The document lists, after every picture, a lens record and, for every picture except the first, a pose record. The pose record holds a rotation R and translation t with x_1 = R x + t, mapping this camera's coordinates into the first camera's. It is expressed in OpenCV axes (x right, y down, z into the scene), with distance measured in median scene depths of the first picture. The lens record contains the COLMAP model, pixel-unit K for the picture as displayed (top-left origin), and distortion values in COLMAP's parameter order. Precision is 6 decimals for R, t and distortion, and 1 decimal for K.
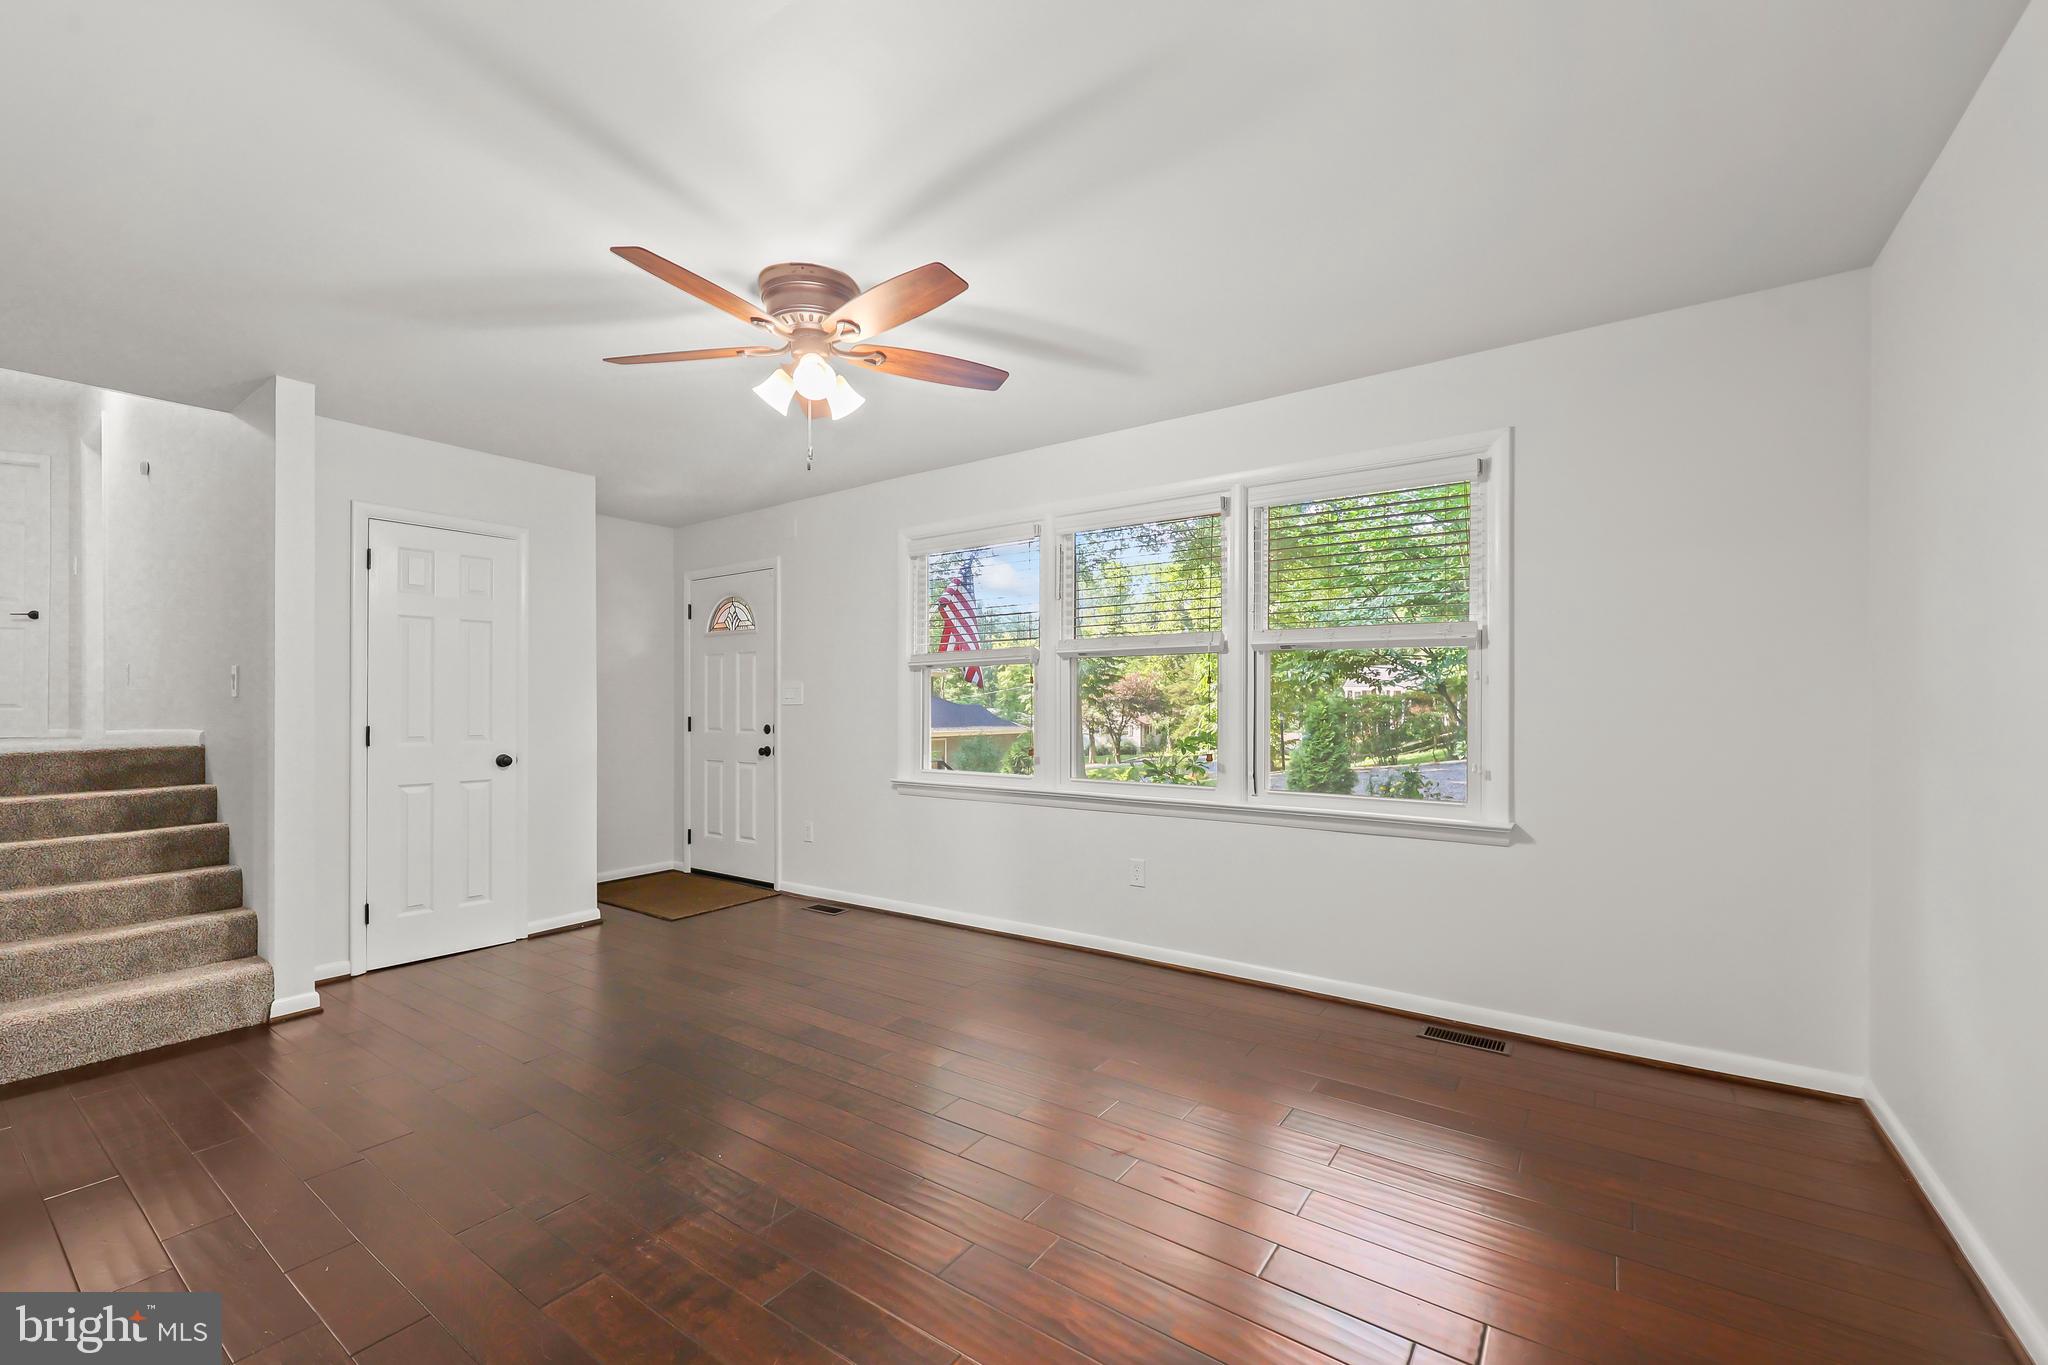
lens RADIAL K [[834.7, 0, 1024.0], [0, 834.7, 692.2], [0, 0, 1]] dist [0.001727, 0.000022]
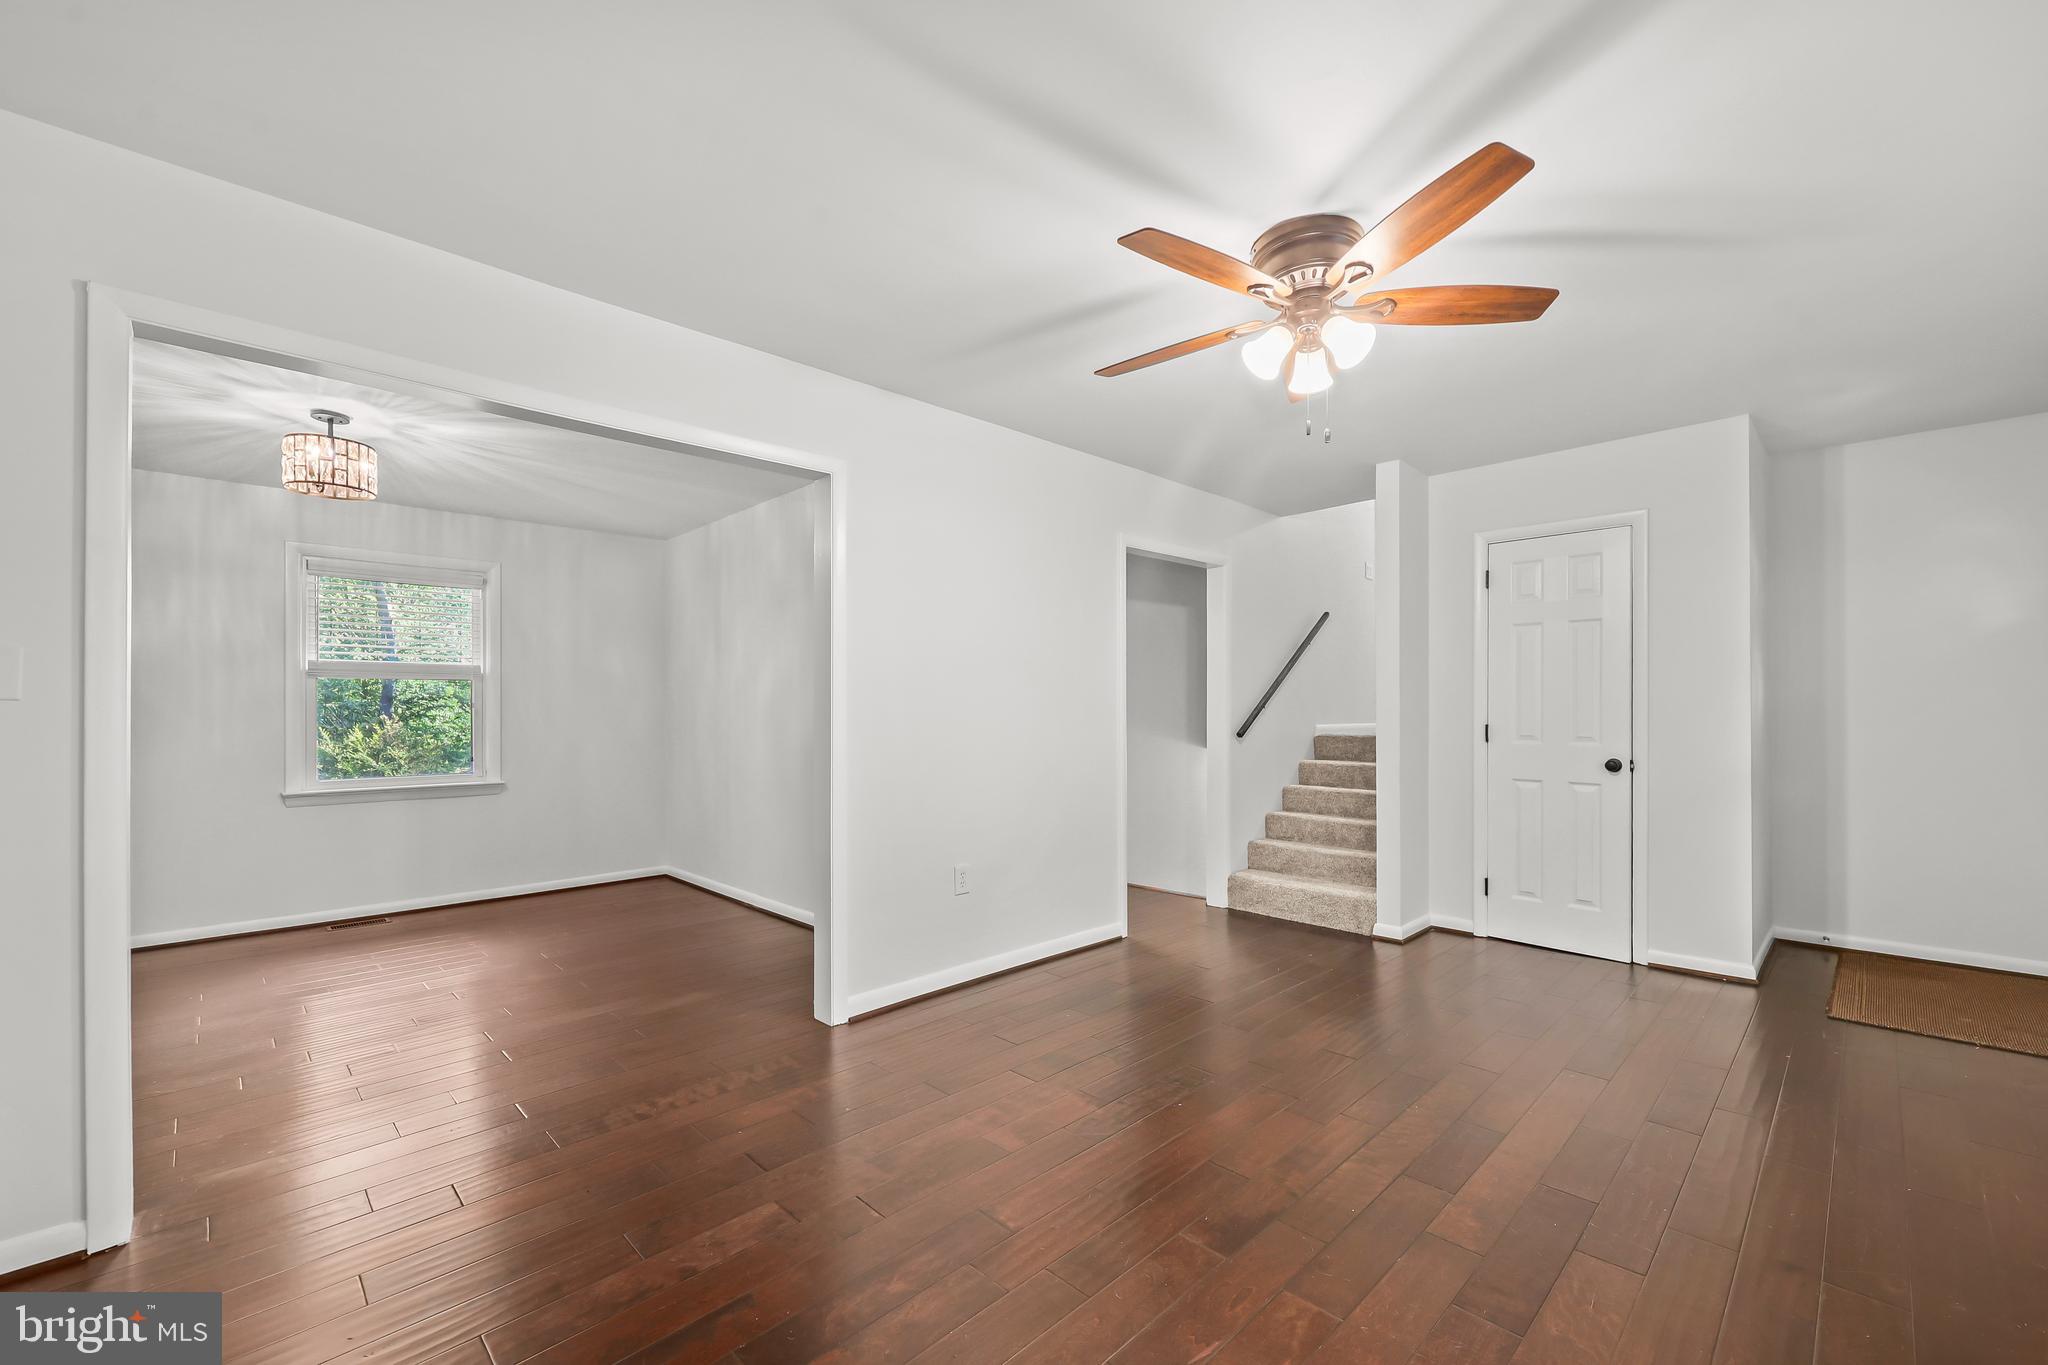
lens RADIAL K [[834.7, 0, 1024.8], [0, 834.7, 698.9], [0, 0, 1]] dist [0.001727, 0.000022]
pose [[-0.175359, -0.003587, -0.984498, 0.470214], [0.021781, 0.999734, -0.007522, 0.000003], [0.984264, -0.022762, -0.175235, 0.583357]]
